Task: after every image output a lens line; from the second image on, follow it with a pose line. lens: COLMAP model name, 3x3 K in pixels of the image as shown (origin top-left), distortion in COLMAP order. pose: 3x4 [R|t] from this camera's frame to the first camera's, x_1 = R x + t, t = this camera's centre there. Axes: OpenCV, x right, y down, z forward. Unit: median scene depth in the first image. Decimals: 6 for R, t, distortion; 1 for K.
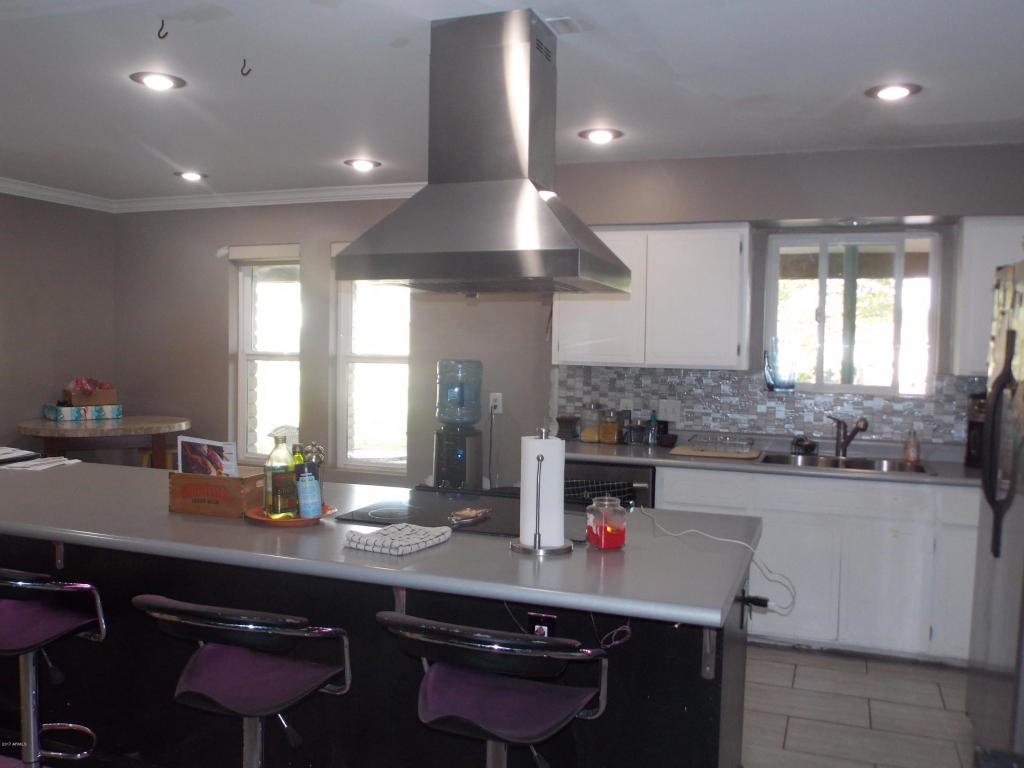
lens RADIAL K [[897.8, 0, 512.0], [0, 897.8, 384.0], [0, 0, 1]] dist [-0.014811, -0.003333]
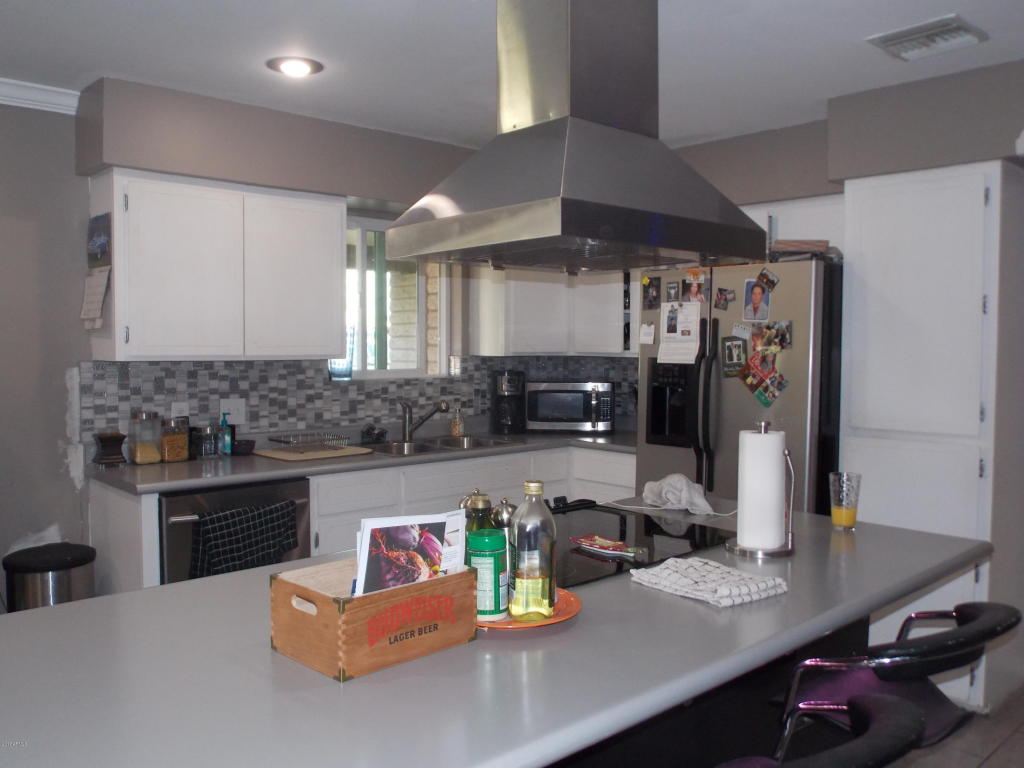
lens RADIAL K [[887.8, 0, 512.0], [0, 887.8, 384.0], [0, 0, 1]] dist [0.041669, 0.001357]
pose [[0.473759, -0.060752, 0.878556, -0.421551], [0.047642, 0.997925, 0.043316, -0.019270], [-0.879365, 0.021335, 0.475671, 0.383733]]
